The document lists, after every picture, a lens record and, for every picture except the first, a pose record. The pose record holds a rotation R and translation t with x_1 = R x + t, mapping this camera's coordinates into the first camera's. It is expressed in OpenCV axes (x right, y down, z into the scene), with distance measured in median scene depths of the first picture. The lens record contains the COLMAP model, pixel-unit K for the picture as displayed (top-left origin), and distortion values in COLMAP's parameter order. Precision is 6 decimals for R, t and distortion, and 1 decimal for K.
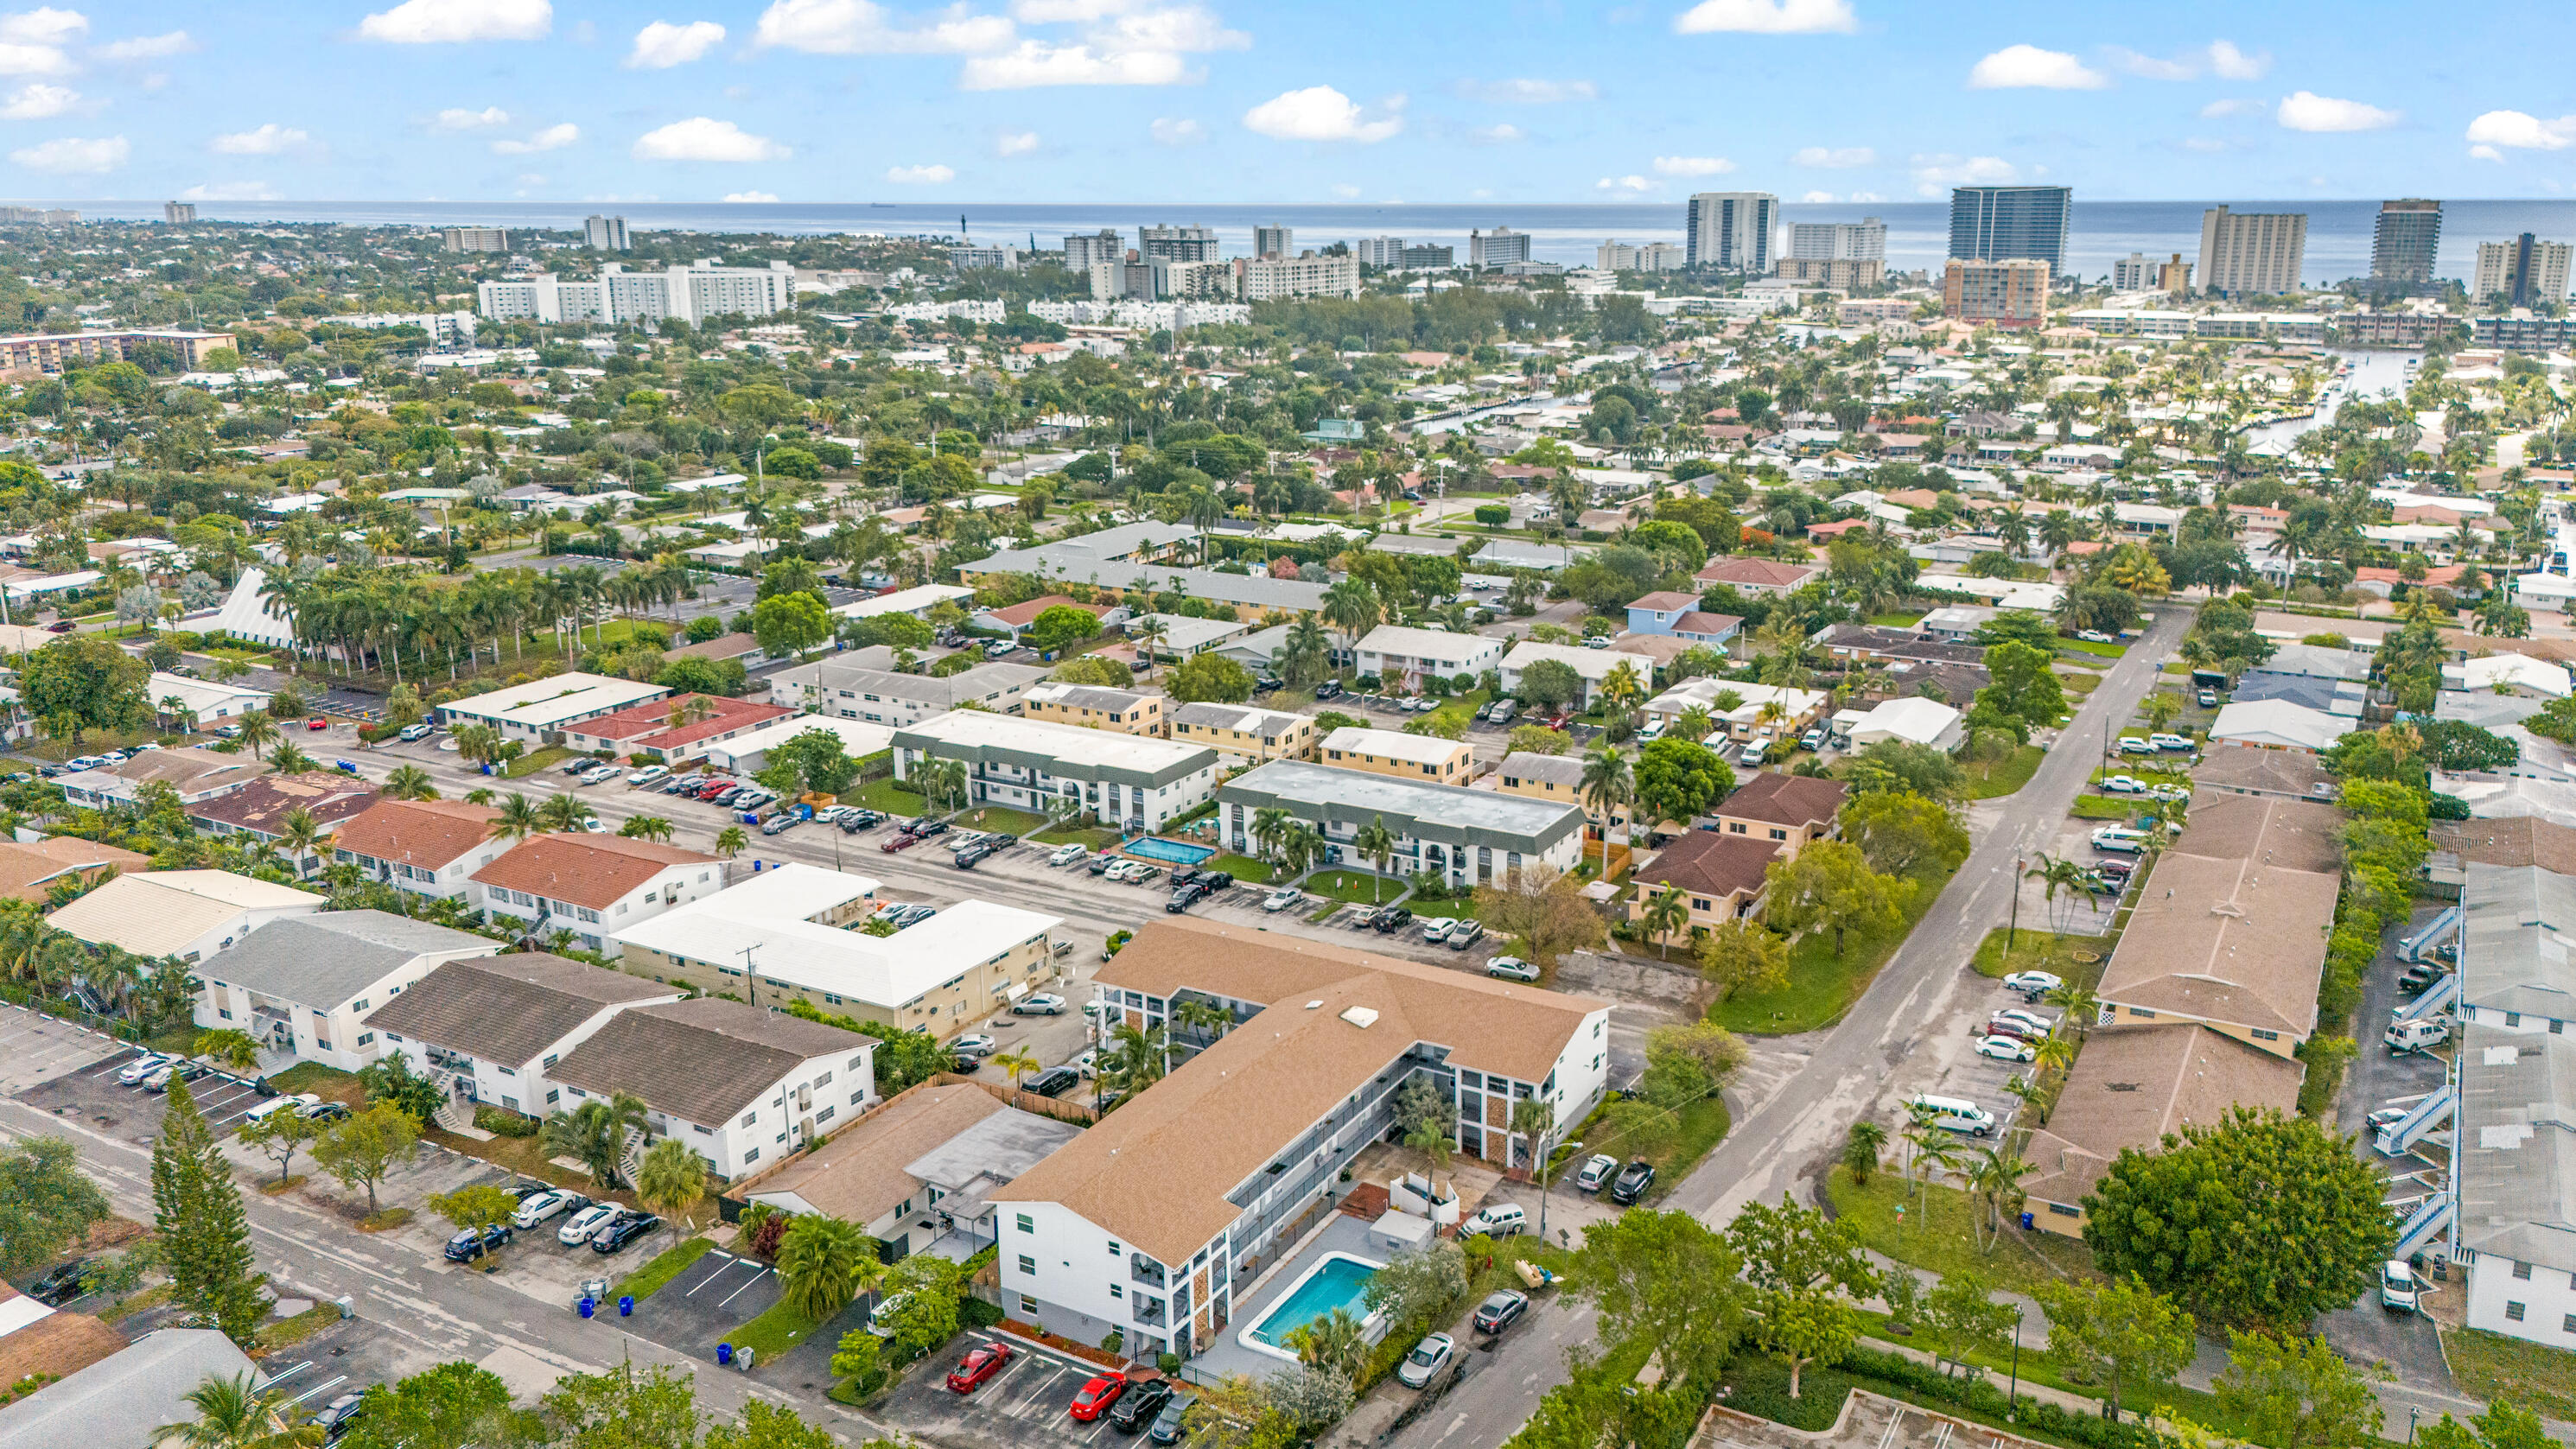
lens RADIAL K [[1938.4, 0, 1349.8], [0, 1938.4, 734.9], [0, 0, 1]] dist [0.060425, -0.000217]
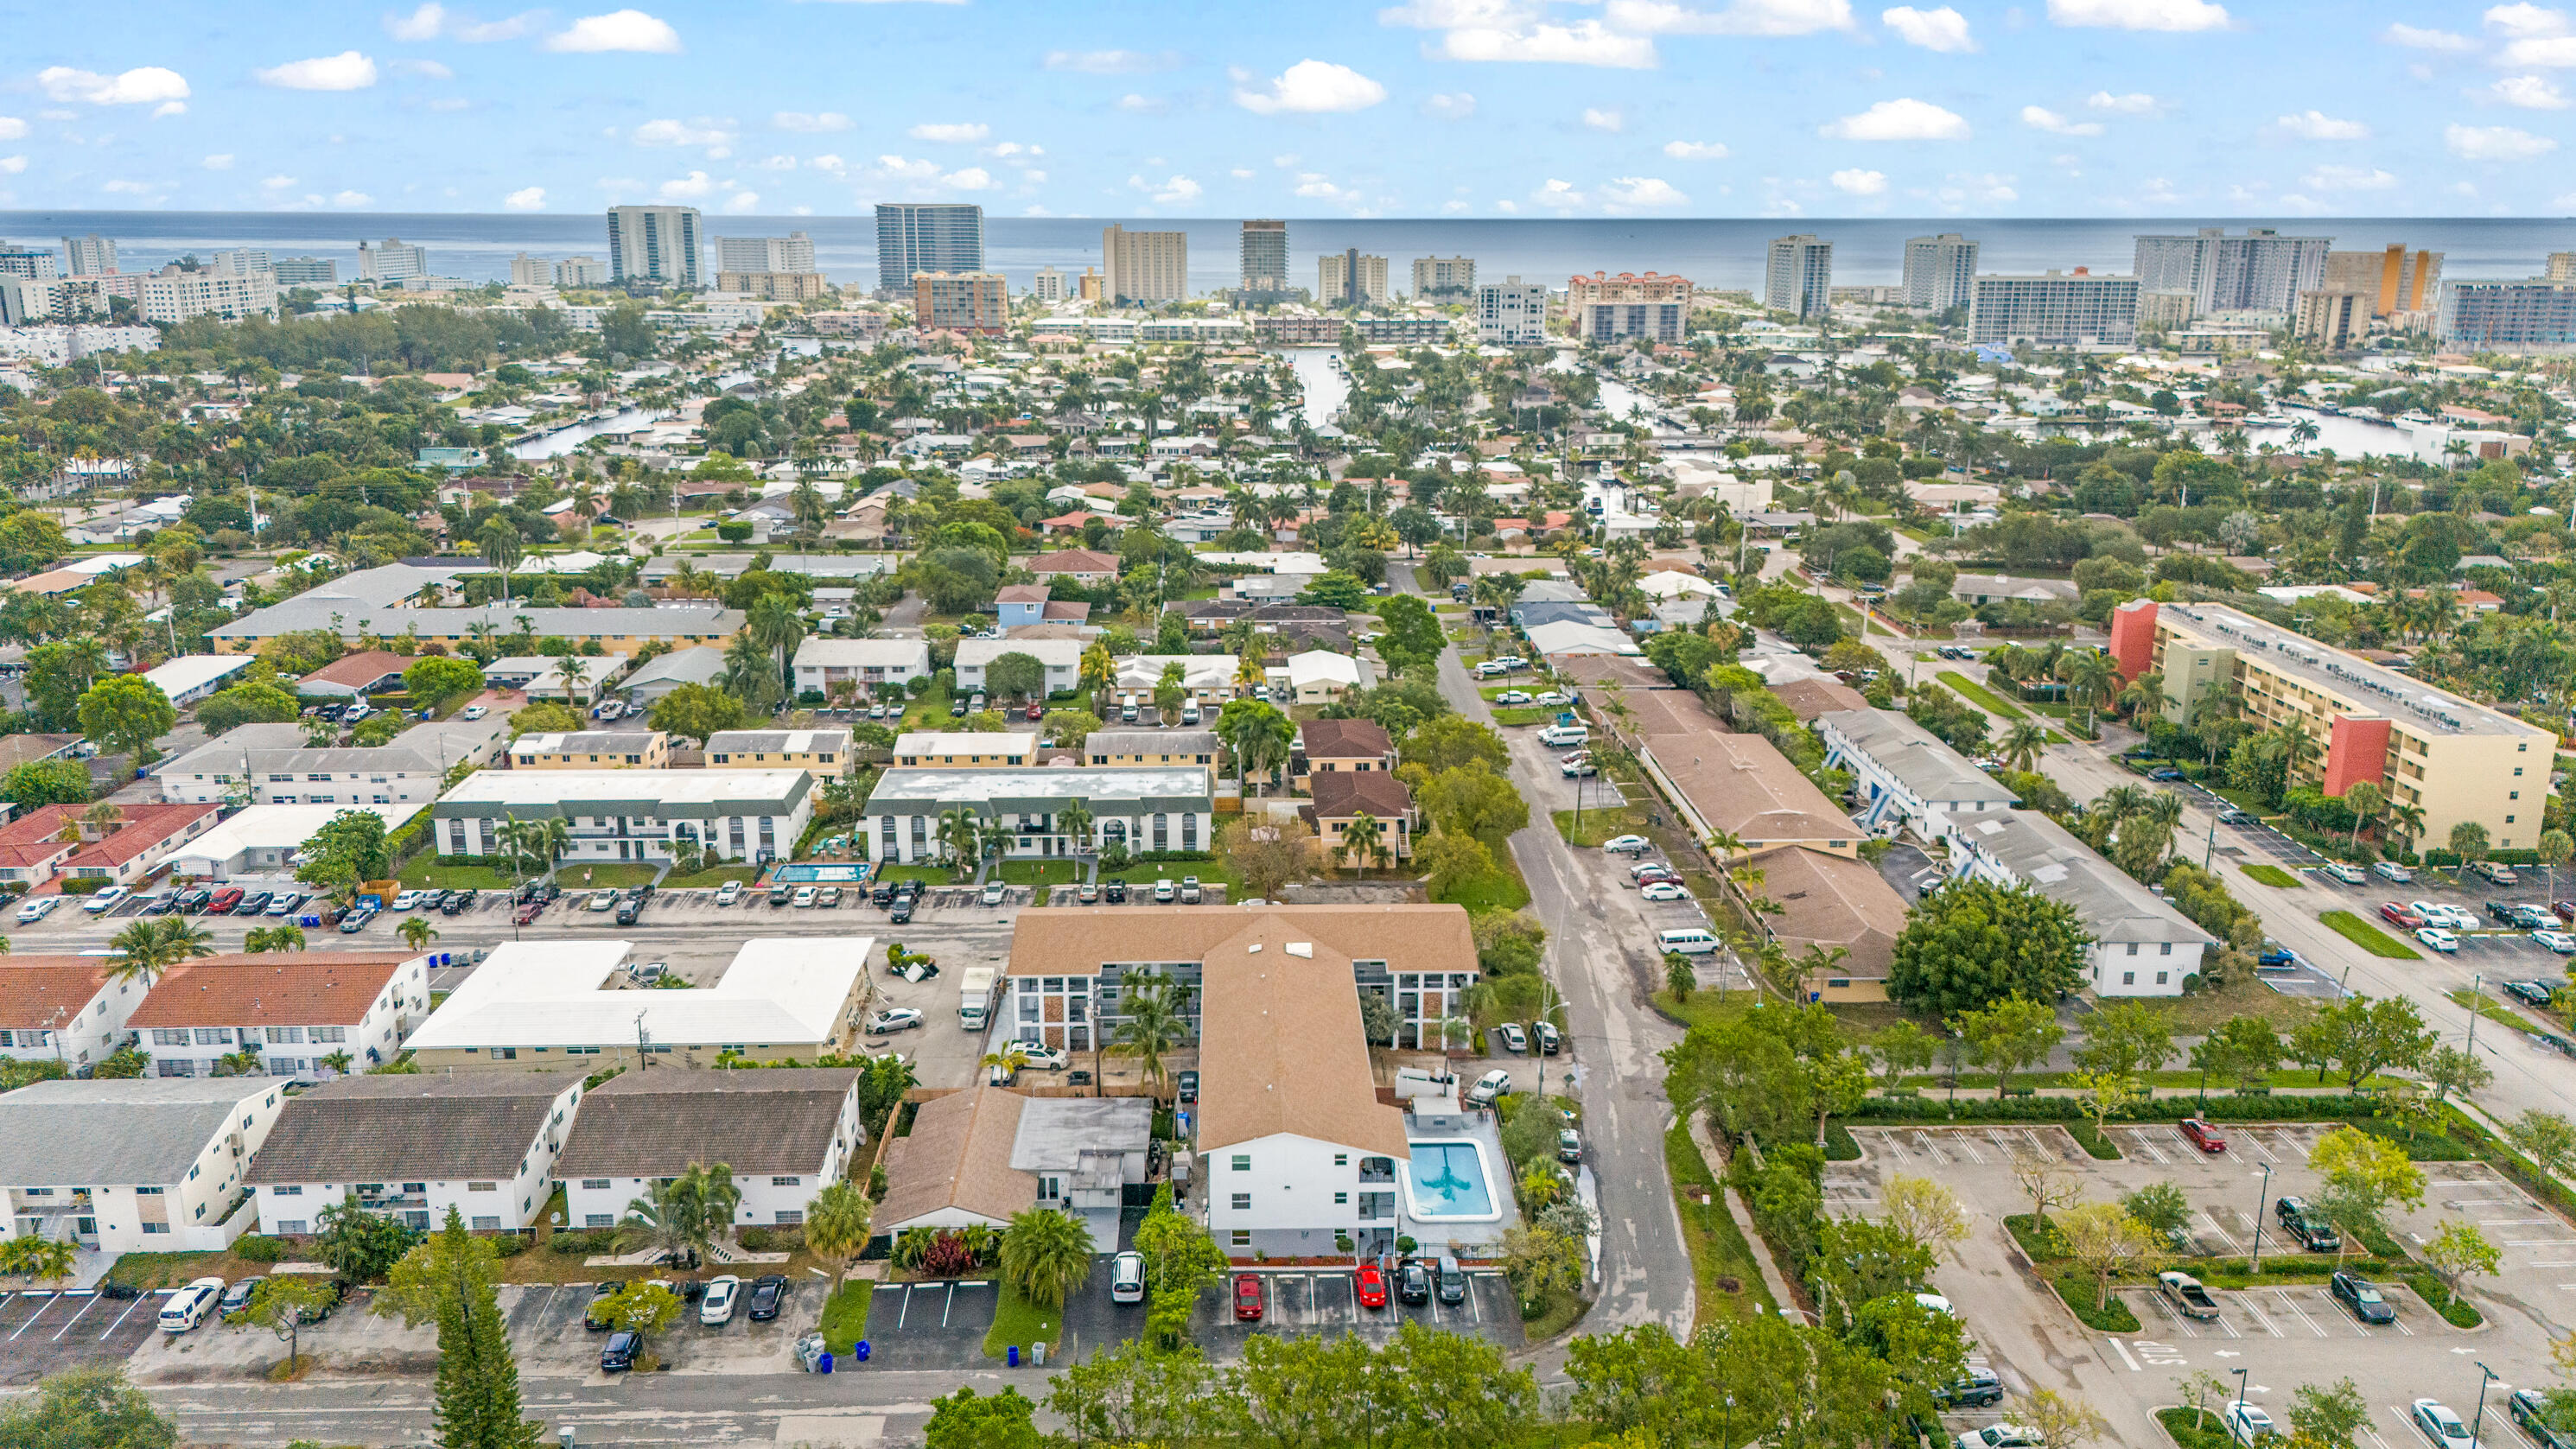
lens RADIAL K [[1922.1, 0, 1286.5], [0, 1922.1, 727.7], [0, 0, 1]] dist [0.112771, -0.121556]
pose [[0.859269, -0.128520, 0.495116, -0.361155], [0.132451, 0.990813, 0.027324, -0.008996], [-0.494079, 0.042099, 0.868397, 0.022112]]
